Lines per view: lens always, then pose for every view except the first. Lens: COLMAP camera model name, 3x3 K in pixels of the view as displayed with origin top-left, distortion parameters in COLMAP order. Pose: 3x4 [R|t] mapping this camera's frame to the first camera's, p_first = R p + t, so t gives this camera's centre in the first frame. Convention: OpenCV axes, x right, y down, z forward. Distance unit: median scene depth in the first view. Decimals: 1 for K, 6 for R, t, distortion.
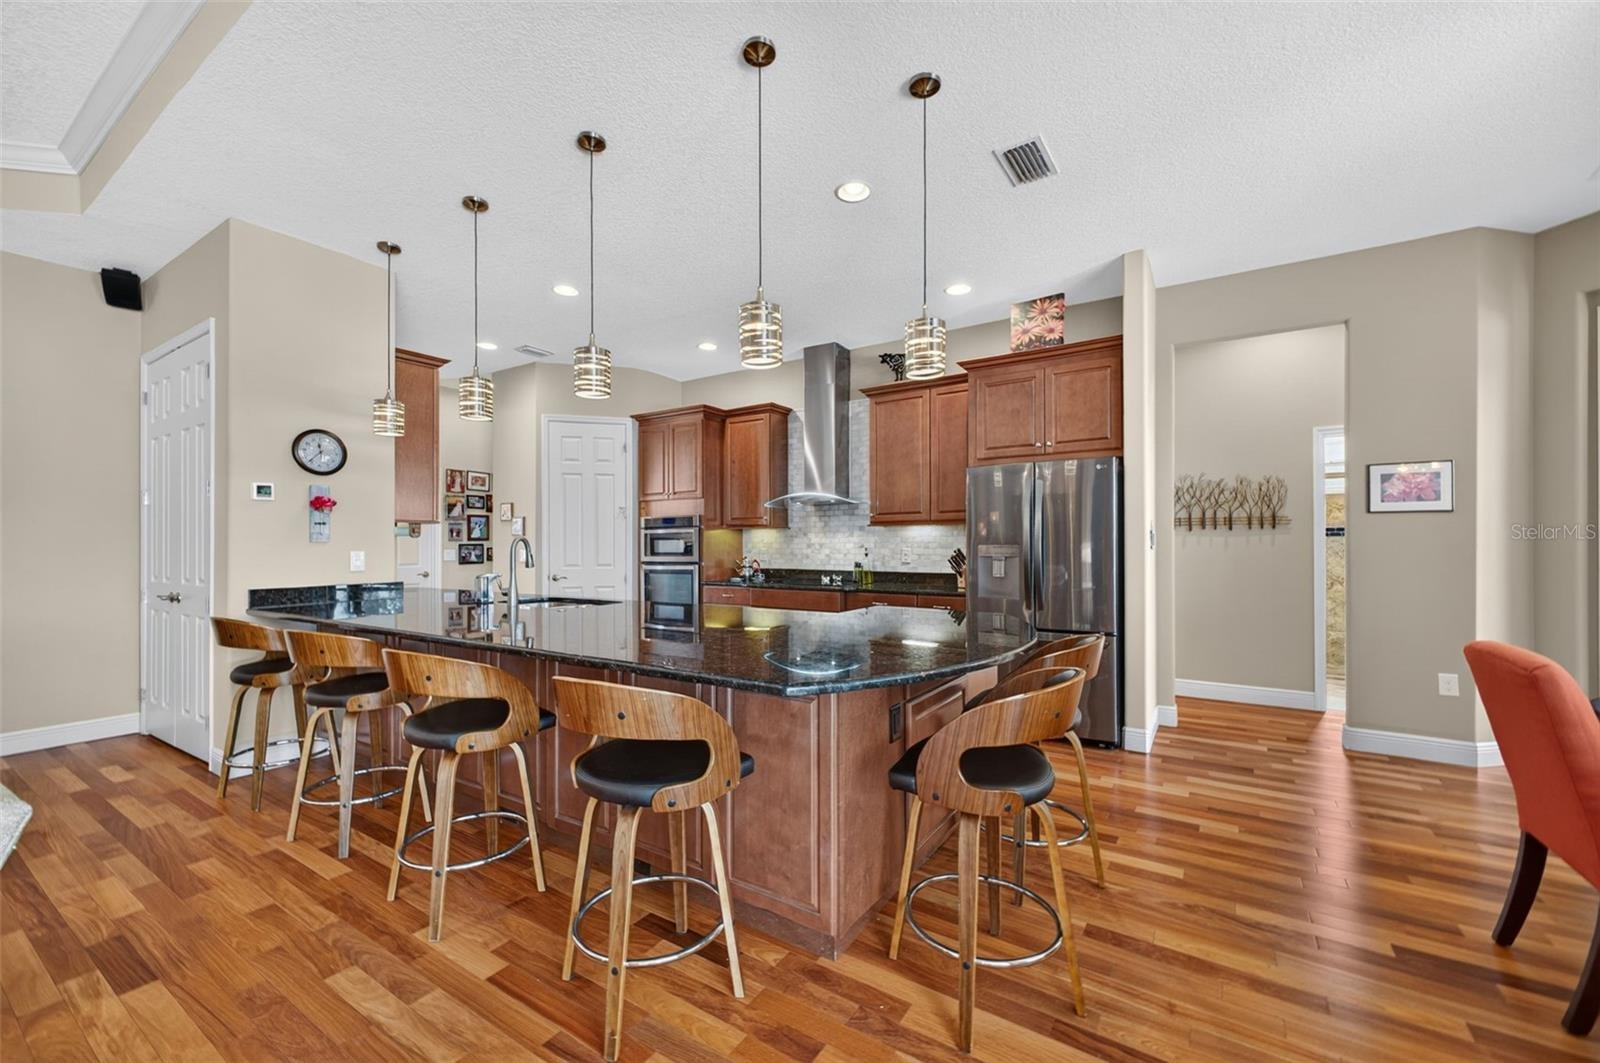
lens RADIAL K [[634.5, 0, 802.6], [0, 634.5, 541.7], [0, 0, 1]] dist [0.001711, 0.000067]
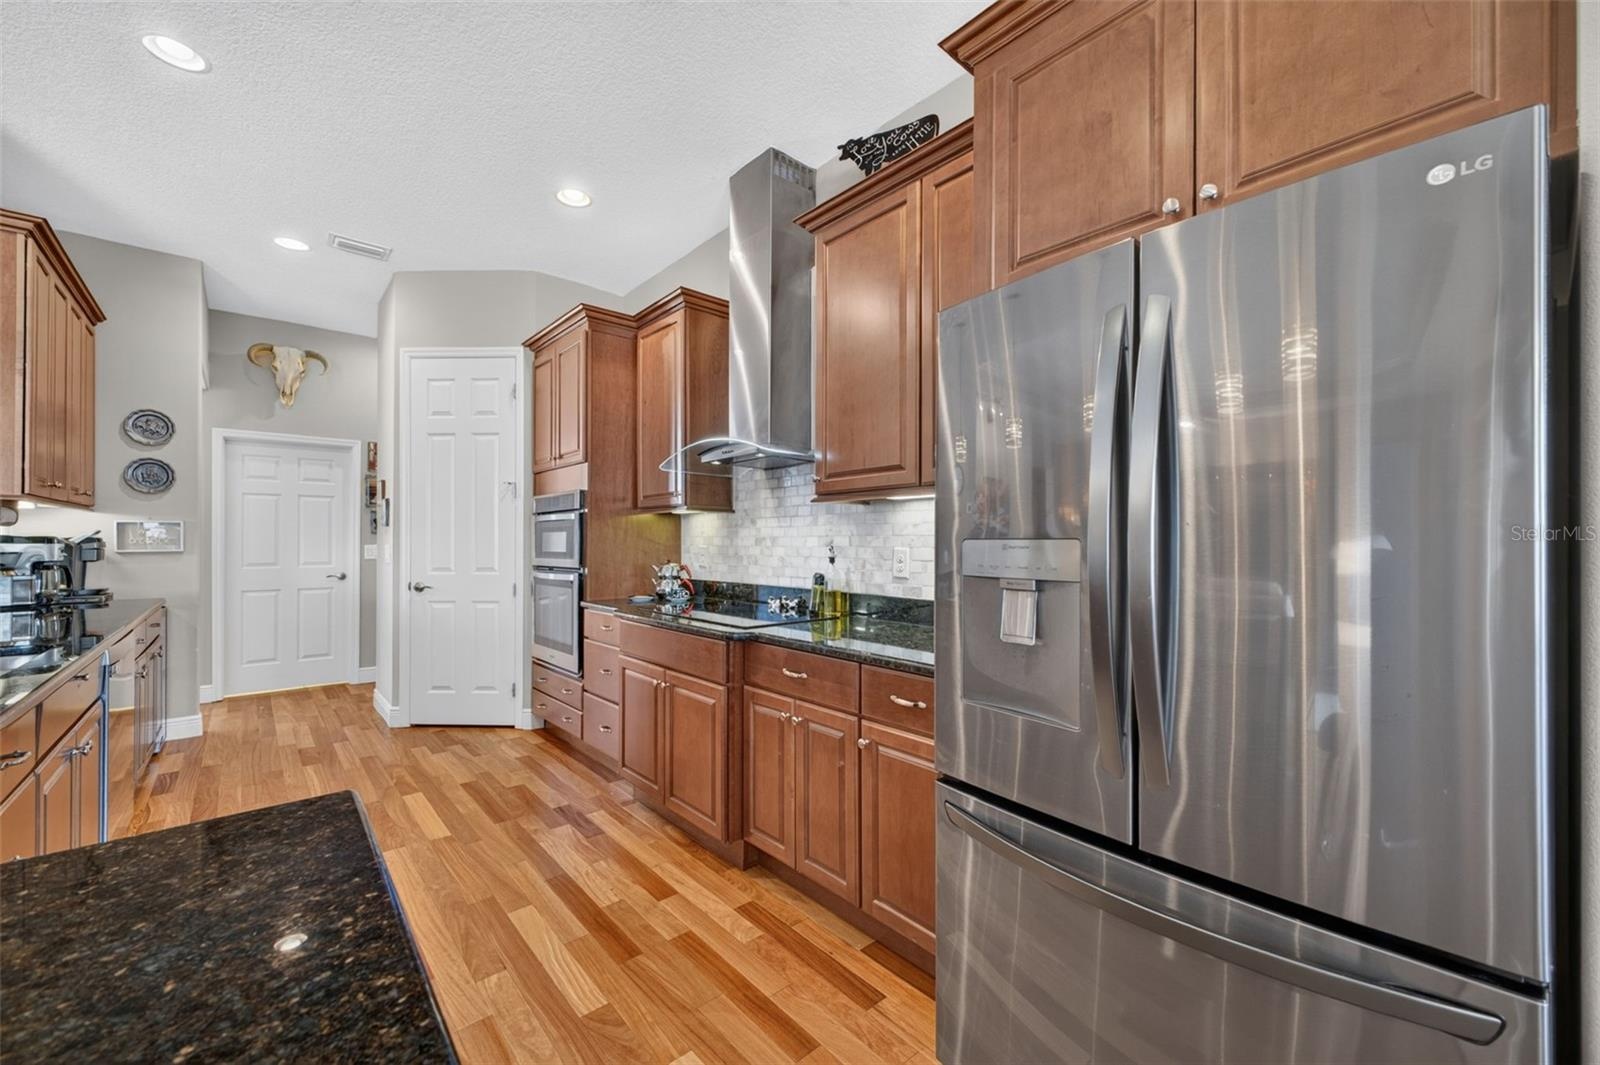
lens RADIAL K [[634.5, 0, 803.0], [0, 634.5, 539.6], [0, 0, 1]] dist [0.001711, 0.000067]
pose [[0.959126, 0.002470, -0.282970, 0.206860], [-0.001218, 0.999989, 0.004601, 0.001889], [0.282978, -0.004068, 0.959118, 0.472663]]
